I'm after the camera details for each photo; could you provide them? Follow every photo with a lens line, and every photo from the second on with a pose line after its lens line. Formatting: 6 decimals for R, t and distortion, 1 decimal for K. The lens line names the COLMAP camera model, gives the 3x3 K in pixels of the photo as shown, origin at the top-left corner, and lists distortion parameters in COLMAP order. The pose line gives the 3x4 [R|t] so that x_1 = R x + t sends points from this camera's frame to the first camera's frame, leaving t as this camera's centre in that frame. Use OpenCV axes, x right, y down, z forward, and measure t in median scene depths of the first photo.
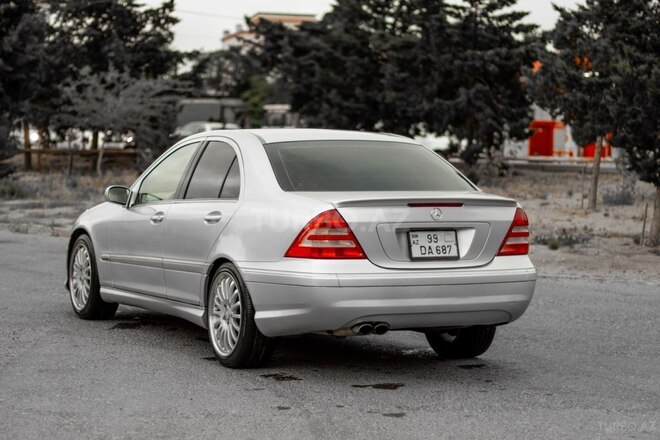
lens RADIAL K [[1635.3, 0, 330.0], [0, 1635.3, 220.0], [0, 0, 1]] dist [-0.002044, -0.217411]
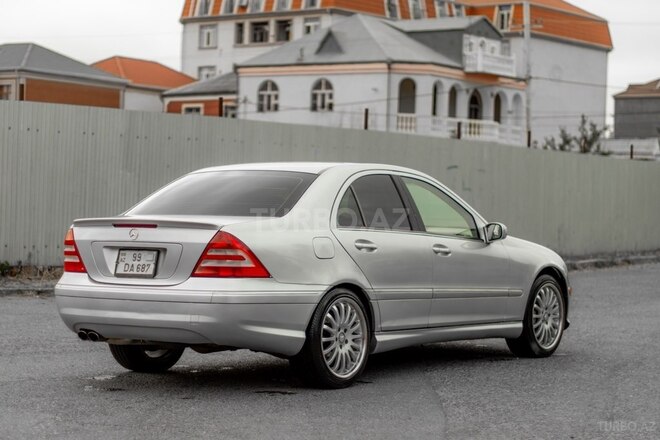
lens RADIAL K [[1635.3, 0, 330.0], [0, 1635.3, 220.0], [0, 0, 1]] dist [-0.002044, -0.217411]
pose [[0.485896, -0.000741, -0.874016, 1.061027], [-0.038636, 0.999004, -0.022326, 0.005966], [0.873162, 0.044616, 0.485383, 0.586880]]
